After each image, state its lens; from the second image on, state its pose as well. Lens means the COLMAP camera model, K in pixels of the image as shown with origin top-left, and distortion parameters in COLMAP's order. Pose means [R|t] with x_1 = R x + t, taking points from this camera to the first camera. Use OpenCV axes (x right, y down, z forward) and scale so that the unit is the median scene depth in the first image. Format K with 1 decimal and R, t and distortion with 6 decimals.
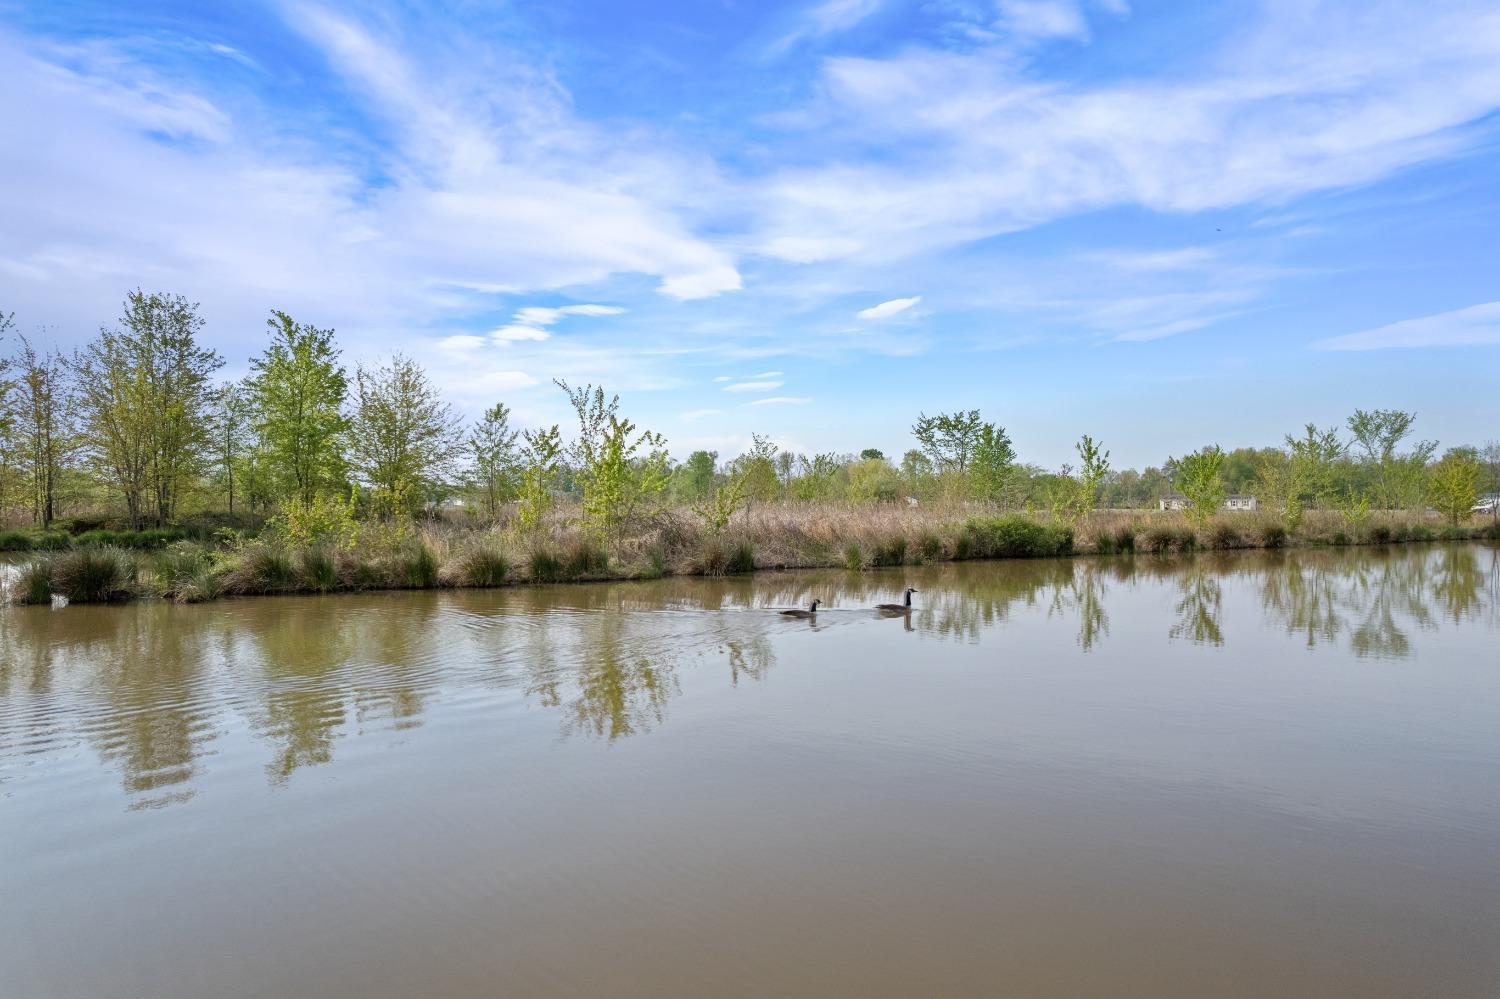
lens RADIAL K [[977.2, 0, 750.0], [0, 977.2, 499.5], [0, 0, 1]] dist [-0.030067, 0.001121]
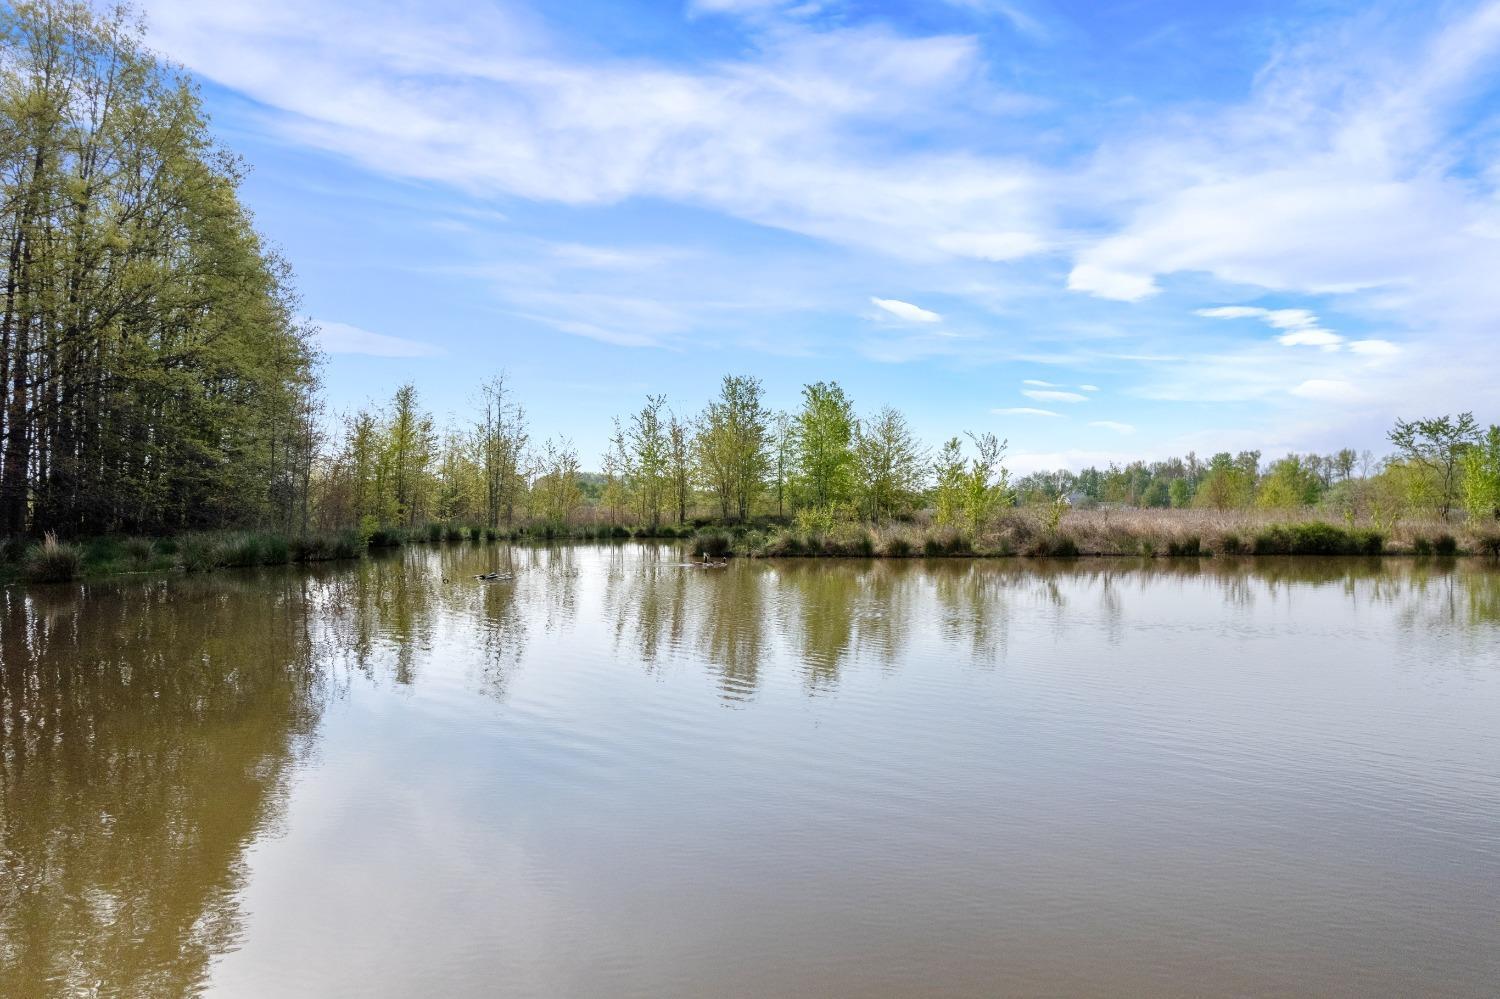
lens RADIAL K [[977.2, 0, 750.0], [0, 977.2, 499.5], [0, 0, 1]] dist [-0.030067, 0.001121]
pose [[0.861046, -0.002574, -0.508520, 0.227155], [0.001028, 0.999994, -0.003320, -0.007373], [0.508525, 0.002336, 0.861044, -0.389747]]
